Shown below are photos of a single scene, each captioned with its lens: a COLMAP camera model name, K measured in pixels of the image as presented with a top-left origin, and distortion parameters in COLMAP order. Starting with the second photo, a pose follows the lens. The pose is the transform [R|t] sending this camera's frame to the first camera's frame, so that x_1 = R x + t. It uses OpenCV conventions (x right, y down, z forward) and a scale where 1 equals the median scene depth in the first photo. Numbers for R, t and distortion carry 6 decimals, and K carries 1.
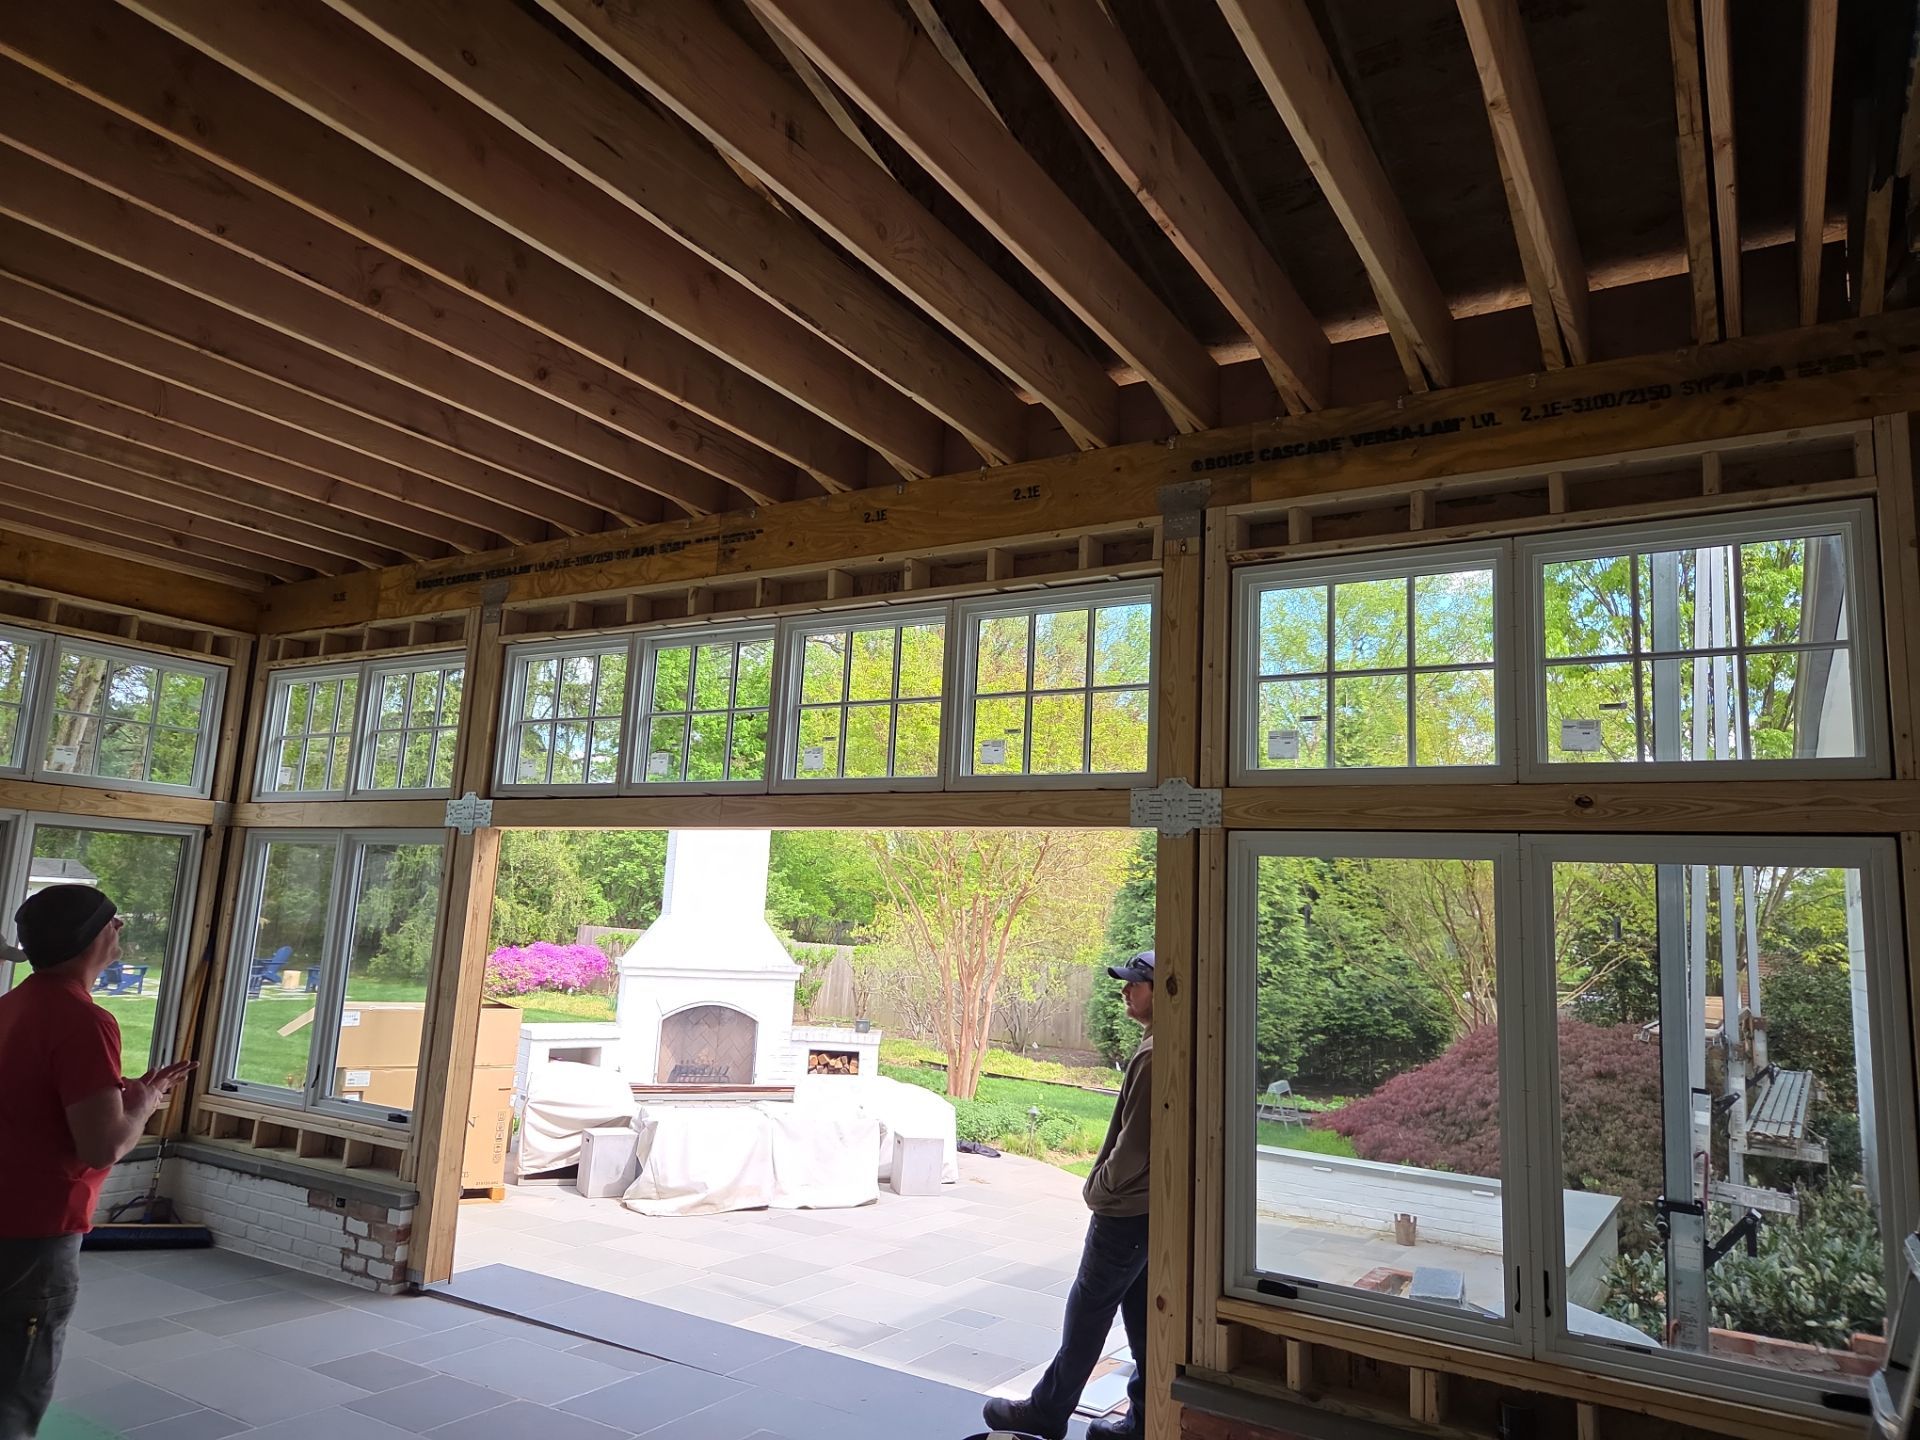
lens RADIAL K [[1295.1, 0, 952.3], [0, 1295.1, 708.7], [0, 0, 1]] dist [0.052821, -0.035059]
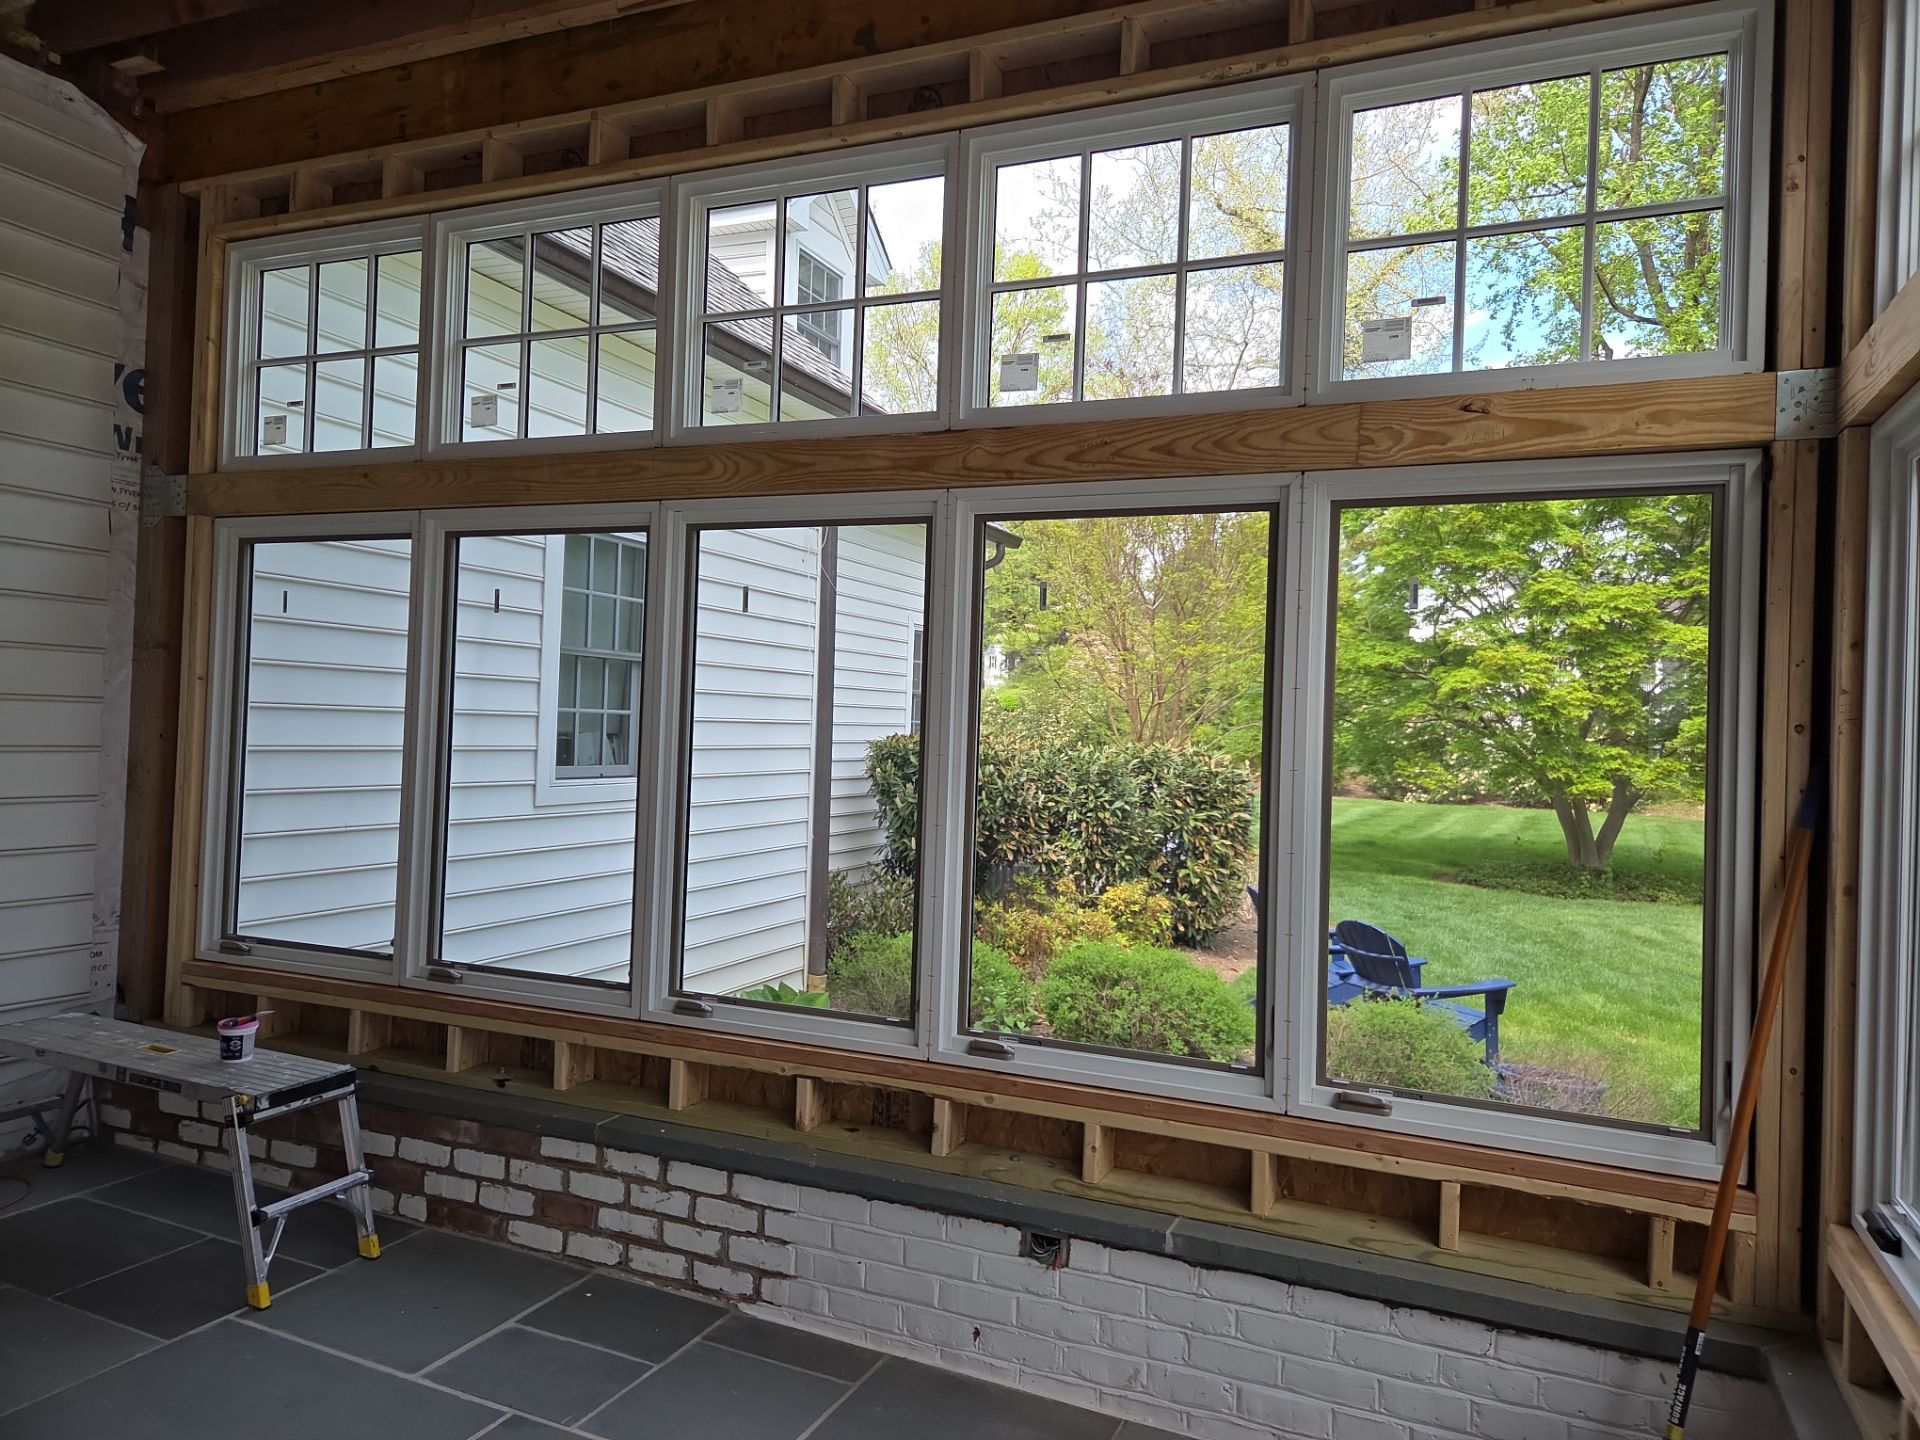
lens RADIAL K [[1295.1, 0, 957.2], [0, 1295.1, 693.3], [0, 0, 1]] dist [0.052821, -0.035059]
pose [[0.142268, -0.065766, -0.987641, -0.259688], [0.136439, 0.989569, -0.046240, 0.142629], [0.980380, -0.128174, 0.149757, 0.737383]]
